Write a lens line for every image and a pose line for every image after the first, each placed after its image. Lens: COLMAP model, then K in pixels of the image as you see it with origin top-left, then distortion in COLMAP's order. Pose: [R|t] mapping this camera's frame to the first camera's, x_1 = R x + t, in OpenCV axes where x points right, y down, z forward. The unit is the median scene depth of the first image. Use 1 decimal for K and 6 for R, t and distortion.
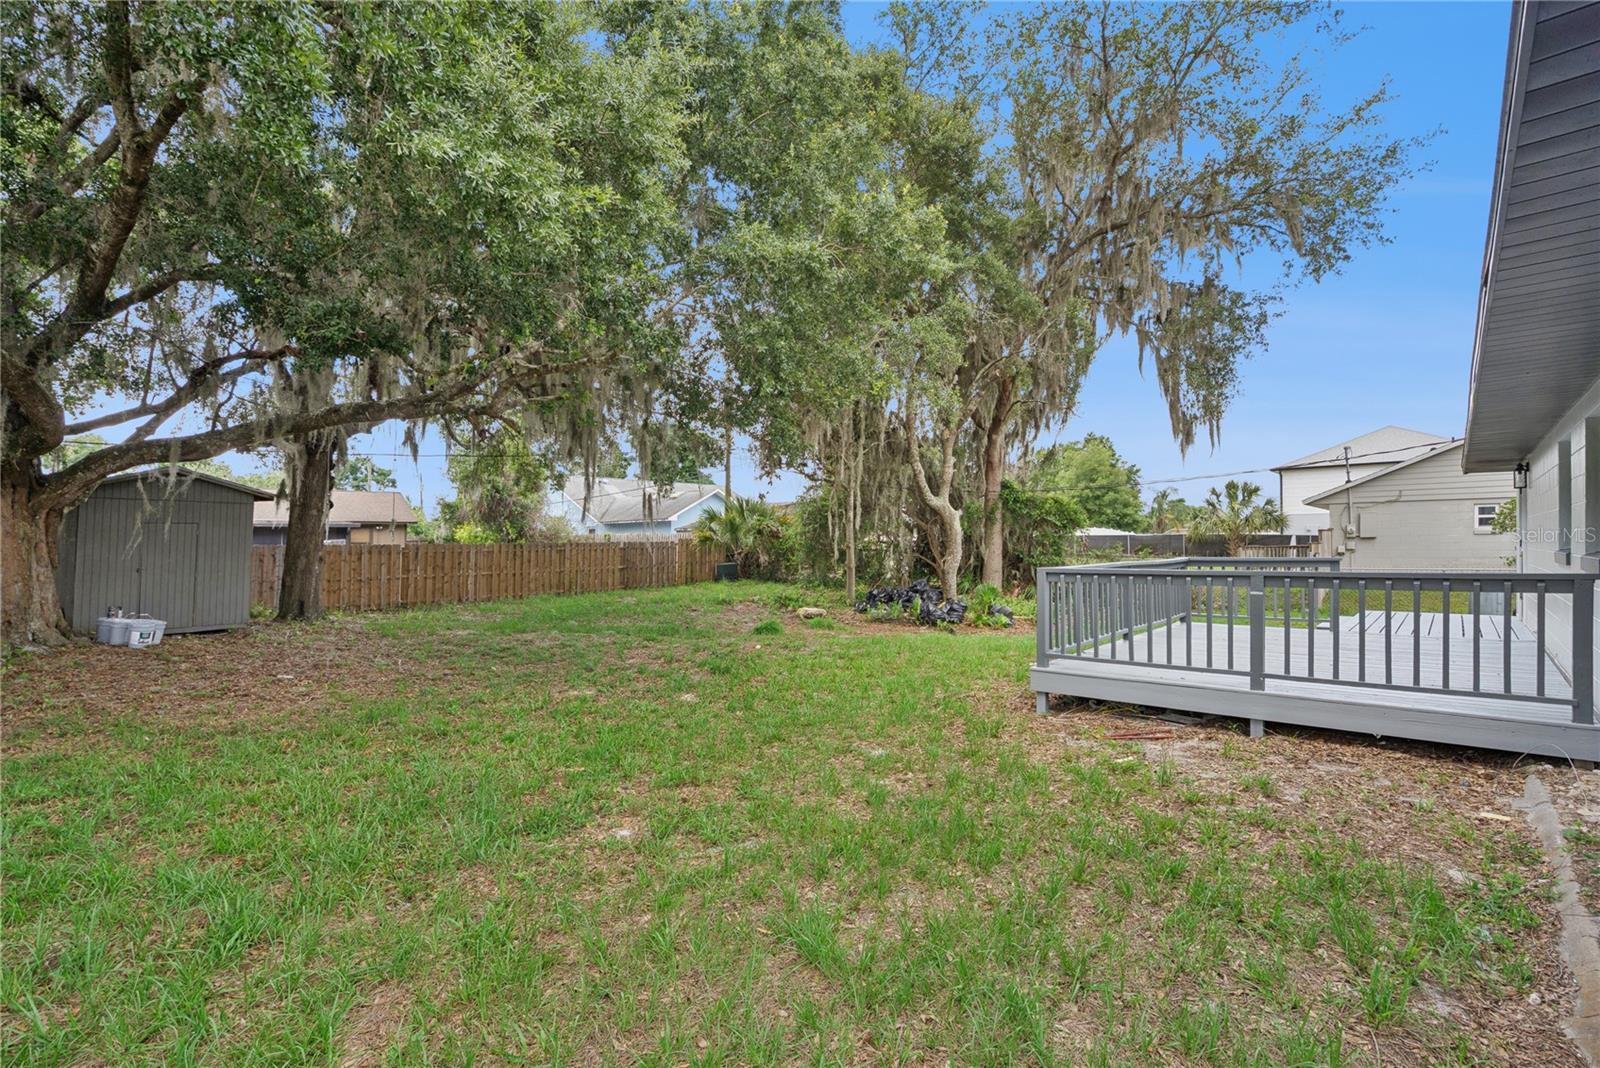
lens RADIAL K [[737.9, 0, 795.7], [0, 737.9, 545.4], [0, 0, 1]] dist [-0.011015, 0.003177]
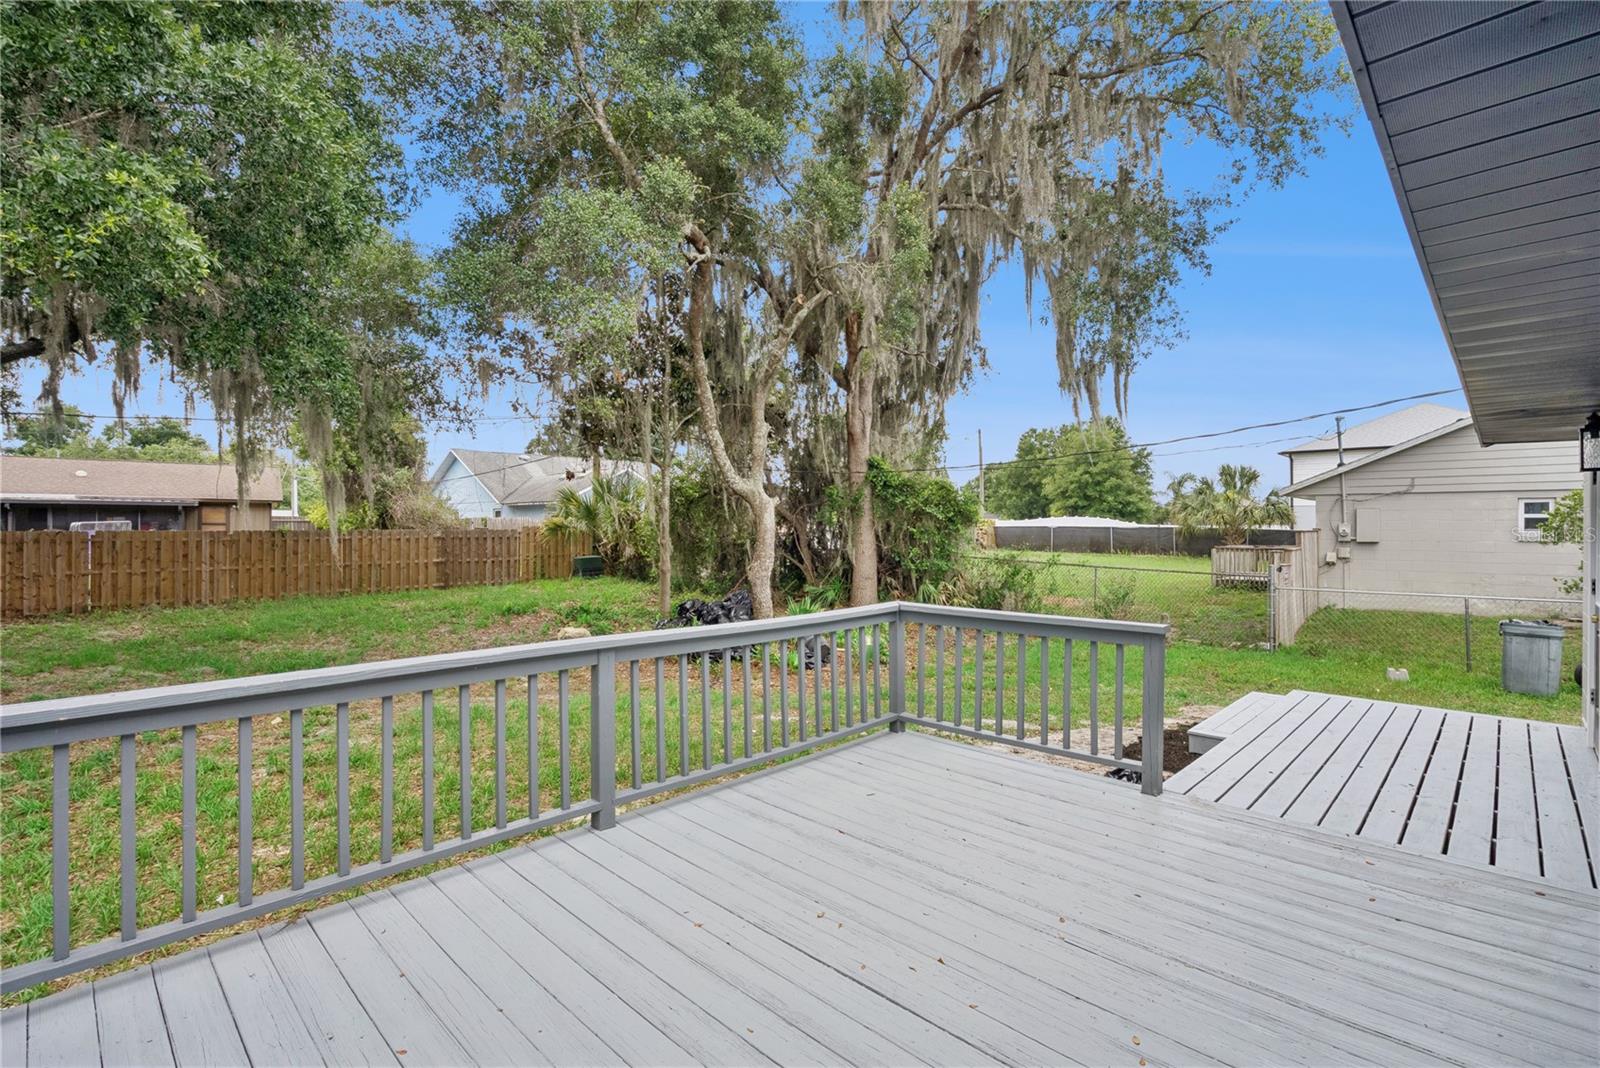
lens RADIAL K [[737.9, 0, 804.0], [0, 737.9, 524.4], [0, 0, 1]] dist [-0.011015, 0.003177]
pose [[0.999179, 0.015096, -0.037595, 0.243690], [-0.015251, 0.999876, -0.003816, -0.016512], [0.037532, 0.004387, 0.999286, 0.247607]]
